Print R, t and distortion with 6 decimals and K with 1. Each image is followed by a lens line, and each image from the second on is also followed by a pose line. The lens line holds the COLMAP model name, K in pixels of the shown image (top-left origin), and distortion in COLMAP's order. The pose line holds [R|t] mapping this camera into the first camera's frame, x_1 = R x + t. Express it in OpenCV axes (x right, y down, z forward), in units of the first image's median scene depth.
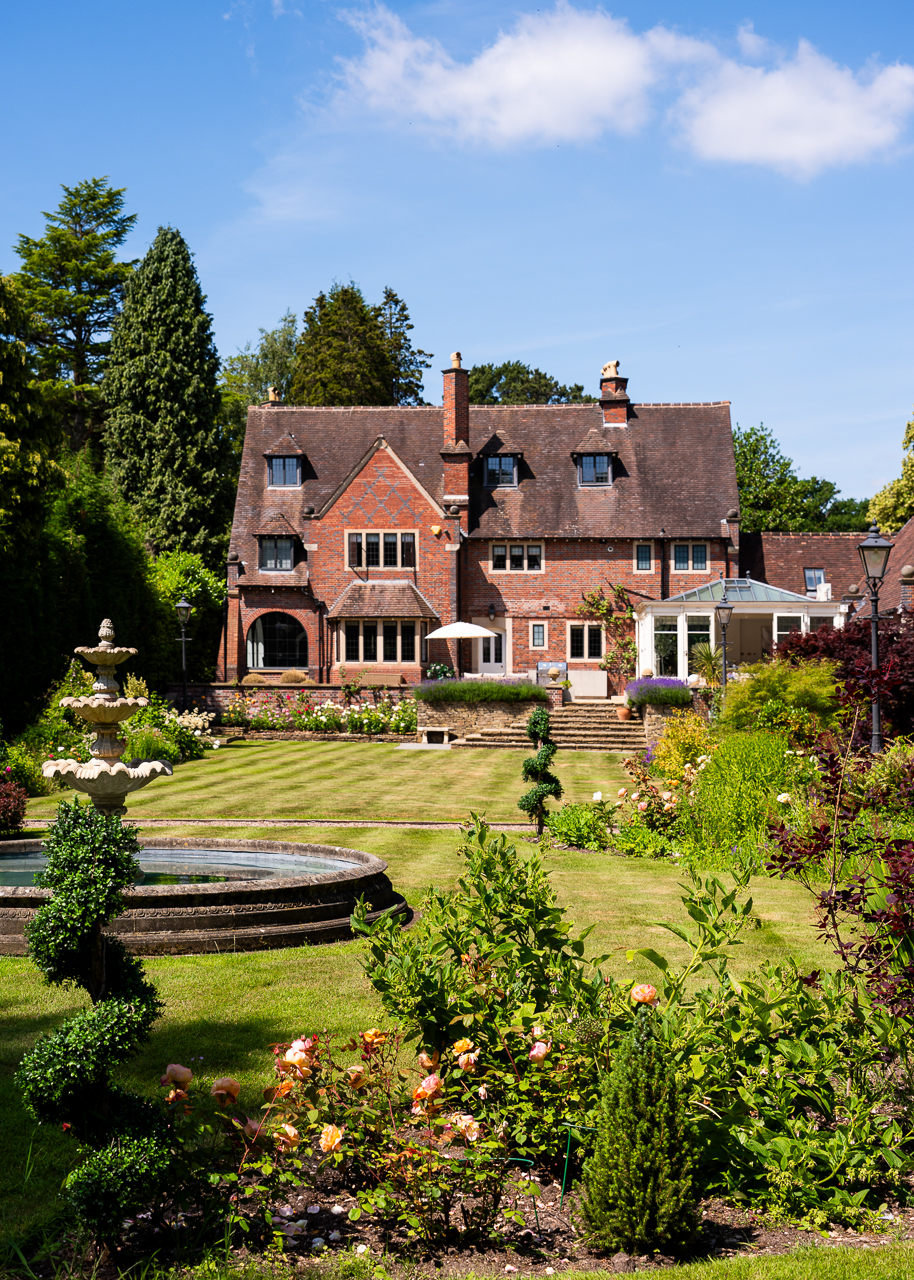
lens RADIAL K [[1959.4, 0, 313.8], [0, 1959.4, 496.4], [0, 0, 1]] dist [0.053150, 0.000000]
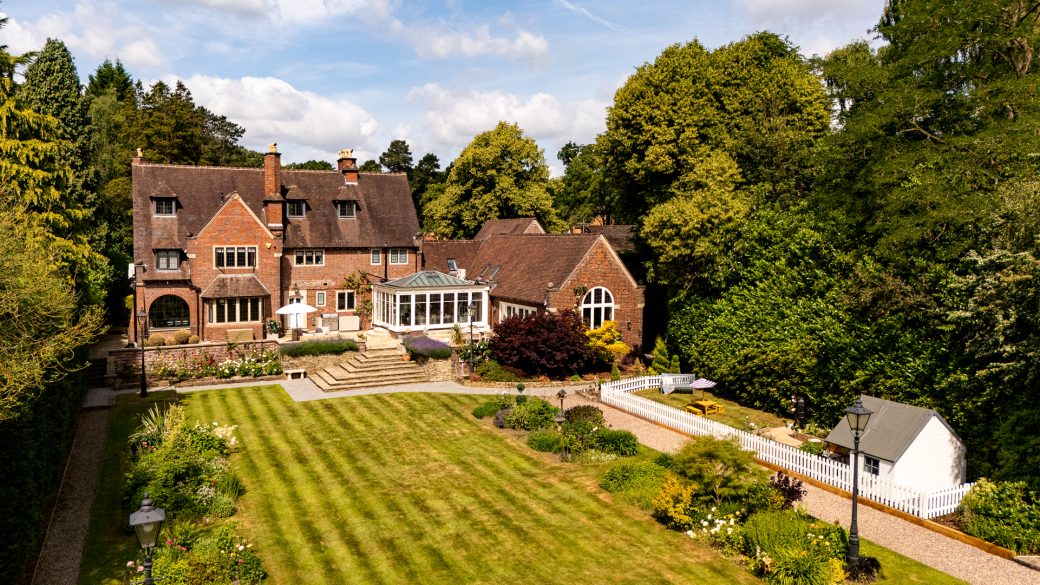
lens RADIAL K [[799.8, 0, 552.8], [0, 799.8, 227.7], [0, 0, 1]] dist [0.042507, -0.040899]
pose [[0.819211, -0.005140, 0.573469, -0.145492], [-0.056328, 0.994404, 0.089378, -0.078835], [-0.570719, -0.105522, 0.814337, 0.251546]]
